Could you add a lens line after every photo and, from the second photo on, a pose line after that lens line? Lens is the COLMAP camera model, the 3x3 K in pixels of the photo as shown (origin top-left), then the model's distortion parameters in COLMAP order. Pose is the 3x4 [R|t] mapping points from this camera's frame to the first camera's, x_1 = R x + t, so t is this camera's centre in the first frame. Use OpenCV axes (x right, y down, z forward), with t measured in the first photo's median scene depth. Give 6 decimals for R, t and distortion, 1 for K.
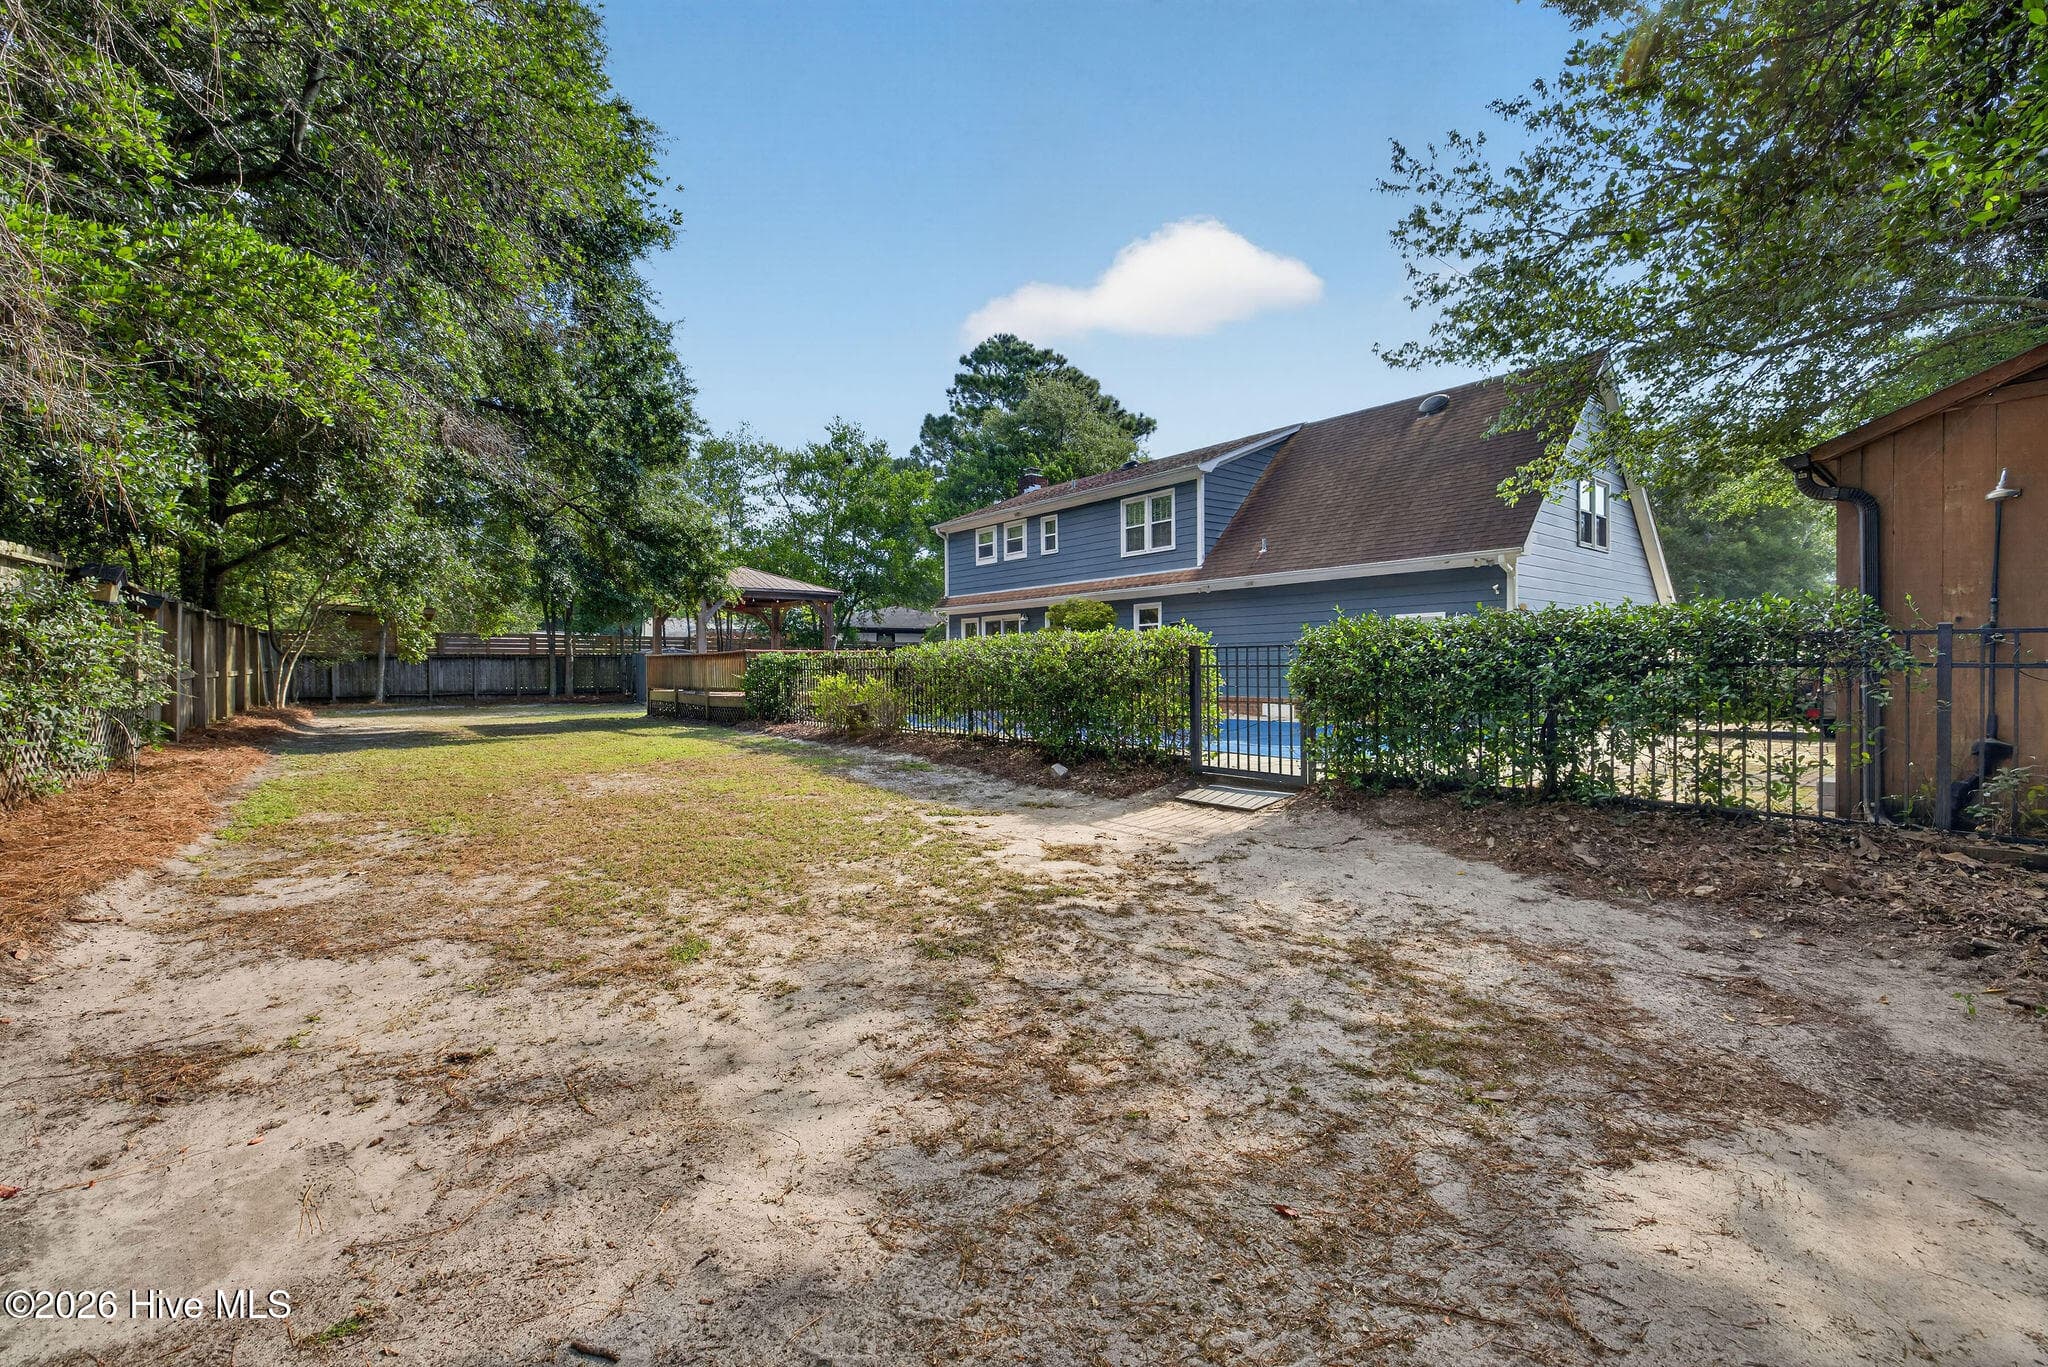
lens RADIAL K [[856.5, 0, 1022.1], [0, 856.5, 674.4], [0, 0, 1]] dist [0.004151, -0.000633]
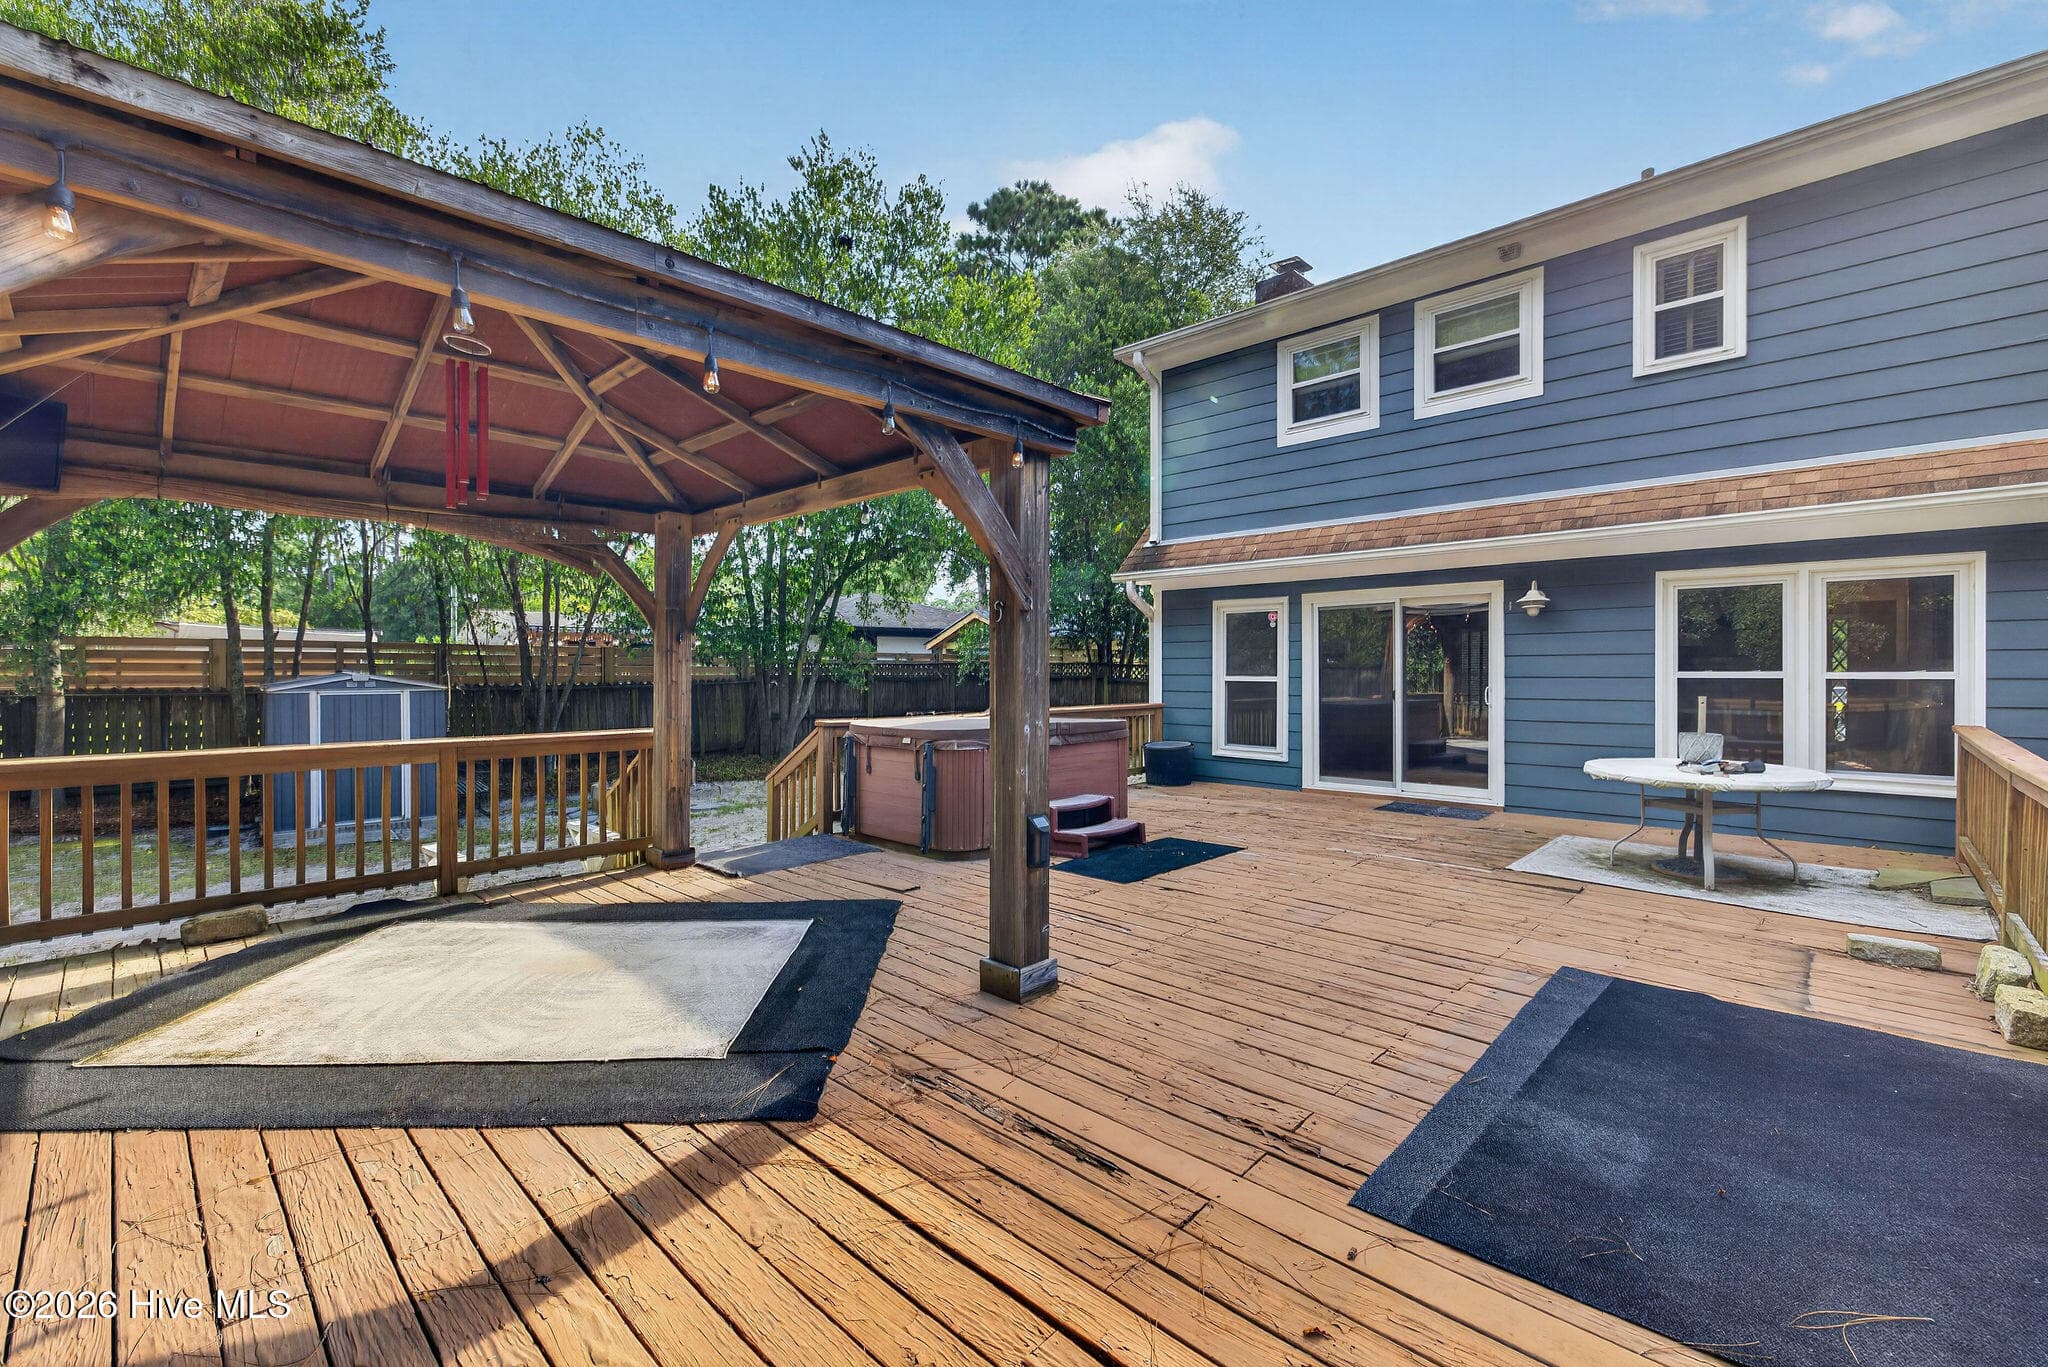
lens RADIAL K [[855.8, 0, 1027.5], [0, 855.8, 678.7], [0, 0, 1]] dist [0.009255, -0.000252]
pose [[0.992504, 0.006649, 0.122028, -0.215980], [-0.006626, 0.999978, -0.000589, -0.036416], [-0.122029, -0.000224, 0.992527, 0.742333]]
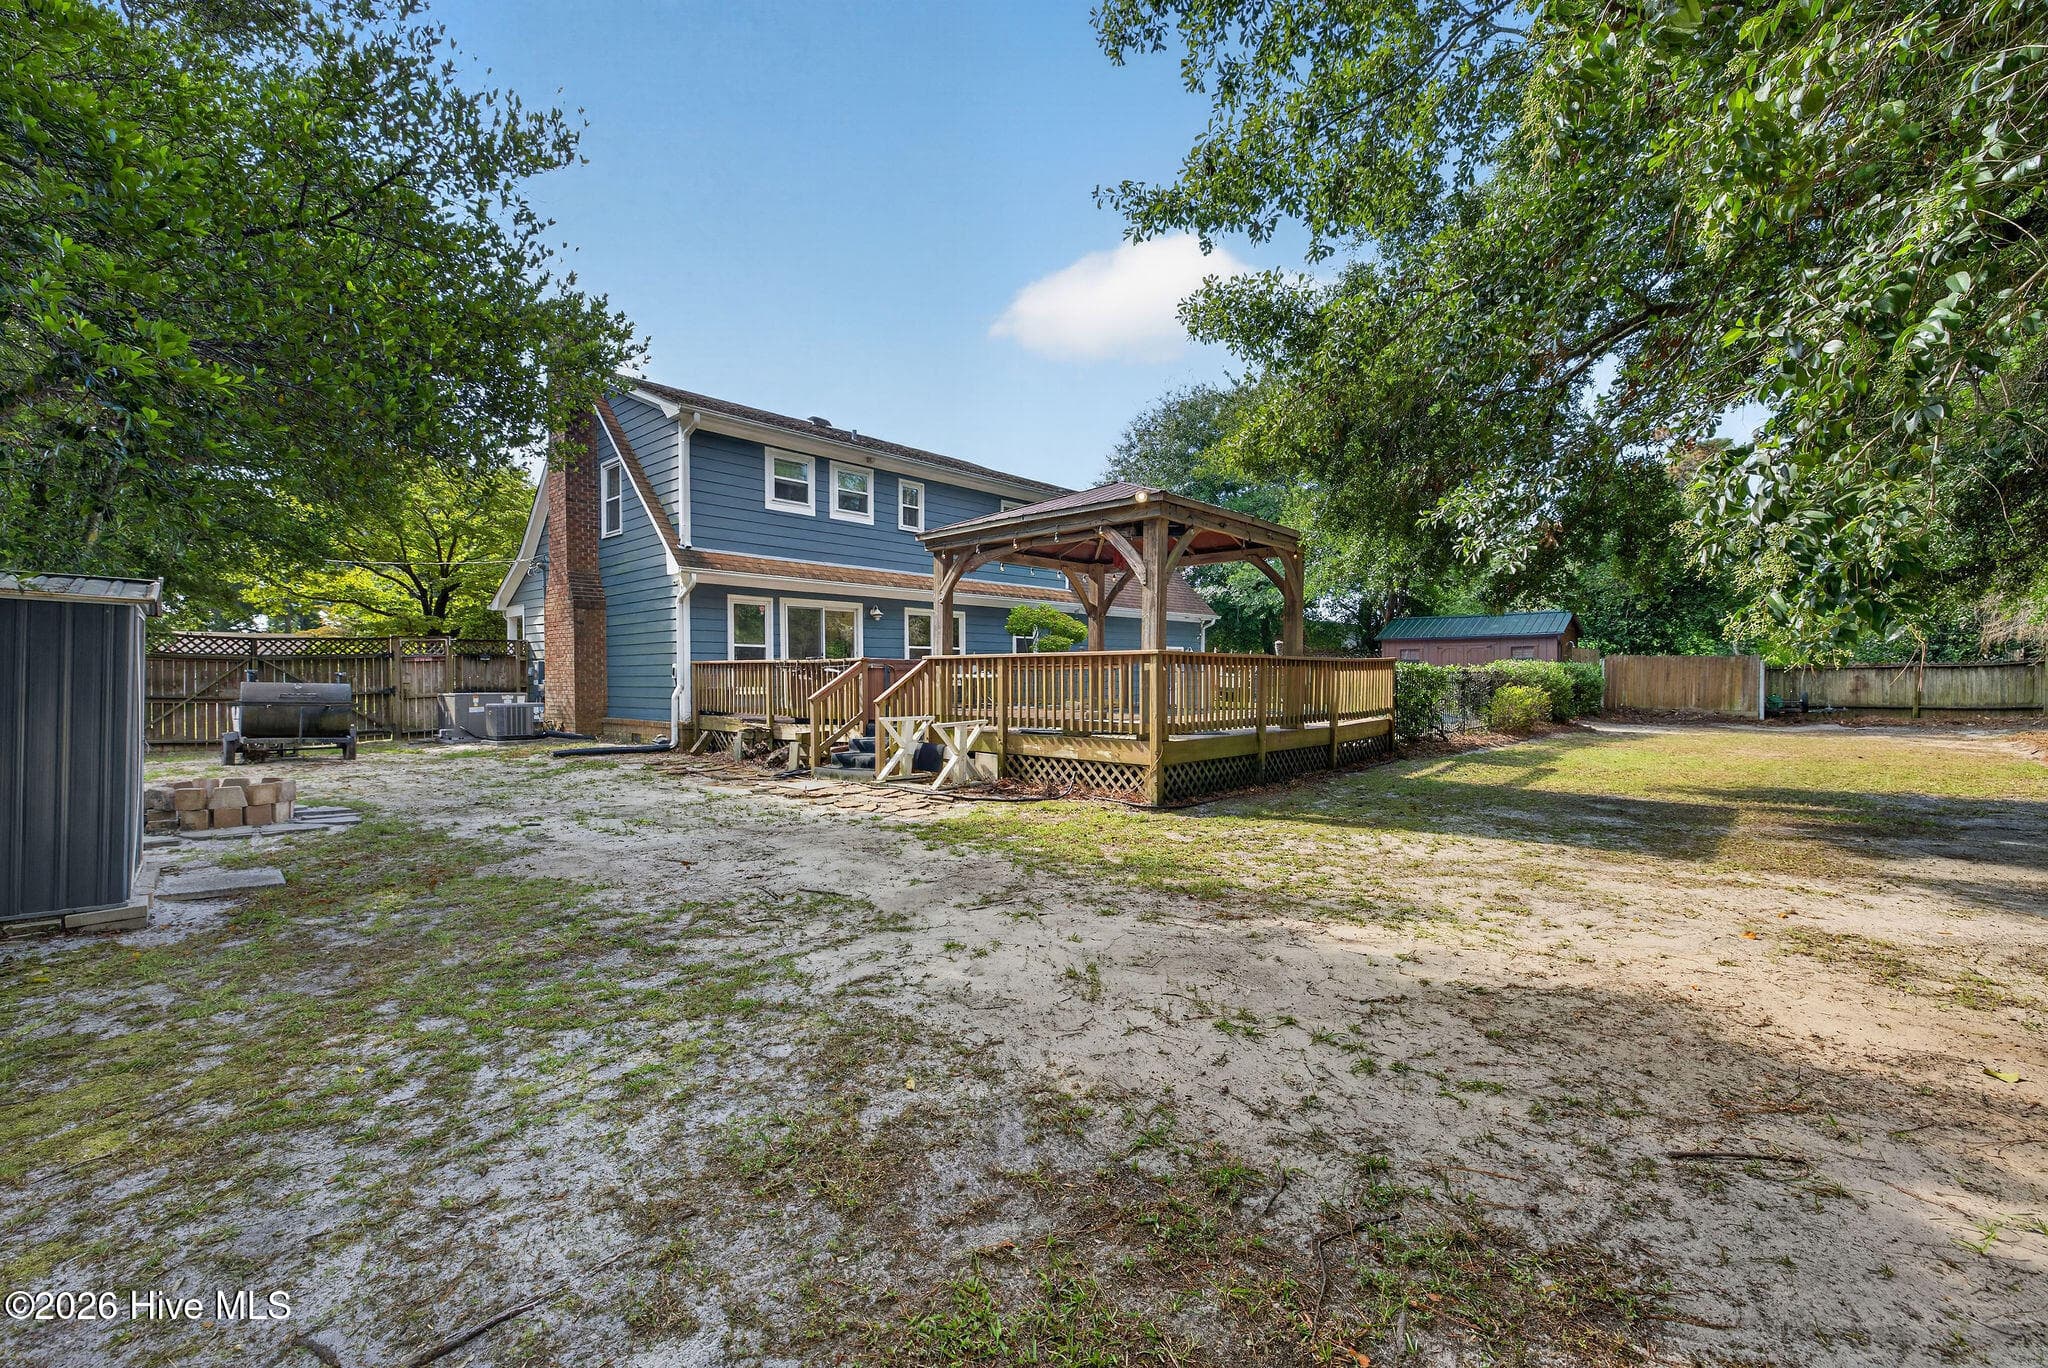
lens RADIAL K [[869.1, 0, 1021.7], [0, 869.1, 674.3], [0, 0, 1]] dist [0.007290, -0.000144]
pose [[-0.148480, 0.005872, 0.988898, -0.733099], [0.012596, 0.999912, -0.004047, -0.010862], [-0.988835, 0.011855, -0.148541, 1.015361]]
